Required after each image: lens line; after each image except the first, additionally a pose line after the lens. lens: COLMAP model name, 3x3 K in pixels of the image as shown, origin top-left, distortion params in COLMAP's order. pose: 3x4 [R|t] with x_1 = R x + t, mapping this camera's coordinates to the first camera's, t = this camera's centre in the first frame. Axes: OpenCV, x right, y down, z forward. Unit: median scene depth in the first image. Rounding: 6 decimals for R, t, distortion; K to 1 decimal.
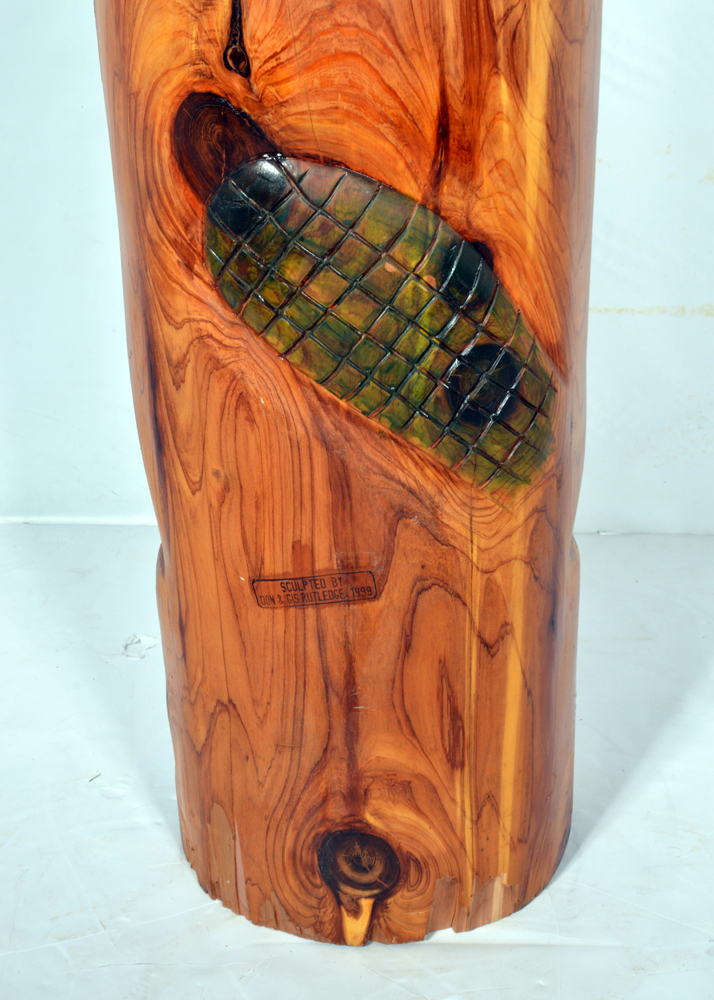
lens RADIAL K [[1699.6, 0, 358.1], [0, 1699.6, 501.0], [0, 0, 1]] dist [-0.023364, 0.000000]
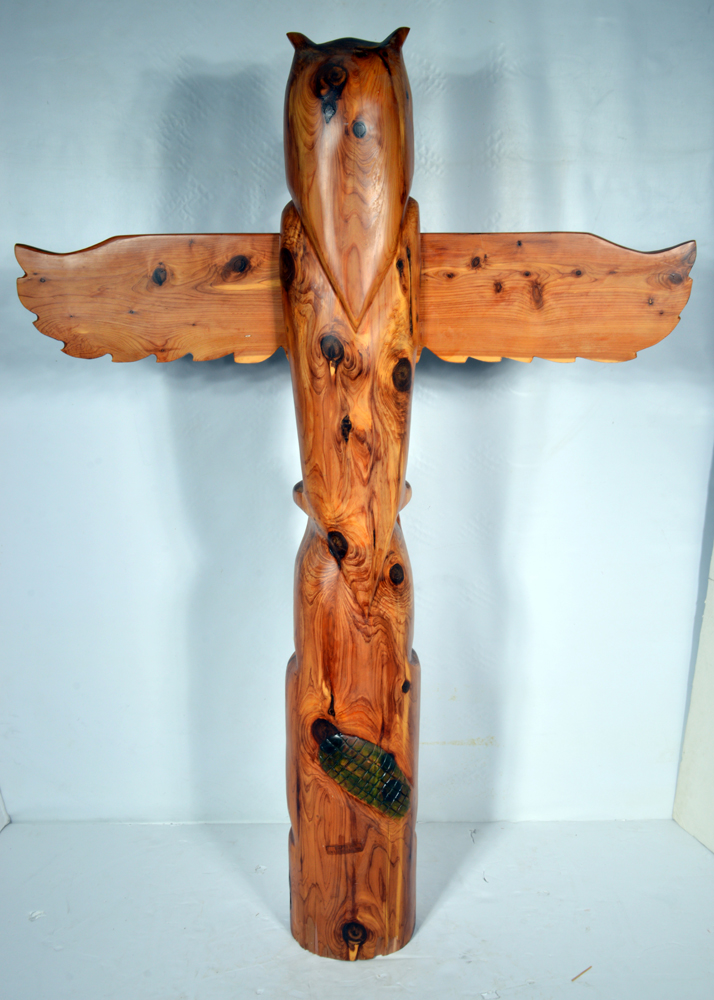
lens RADIAL K [[1159.4, 0, 362.0], [0, 1159.4, 503.4], [0, 0, 1]] dist [-0.033560, 0.000000]
pose [[0.993268, 0.004567, 0.115747, -0.273433], [0.021634, 0.974327, -0.224097, -0.109203], [-0.113798, 0.225092, 0.967669, -1.505593]]
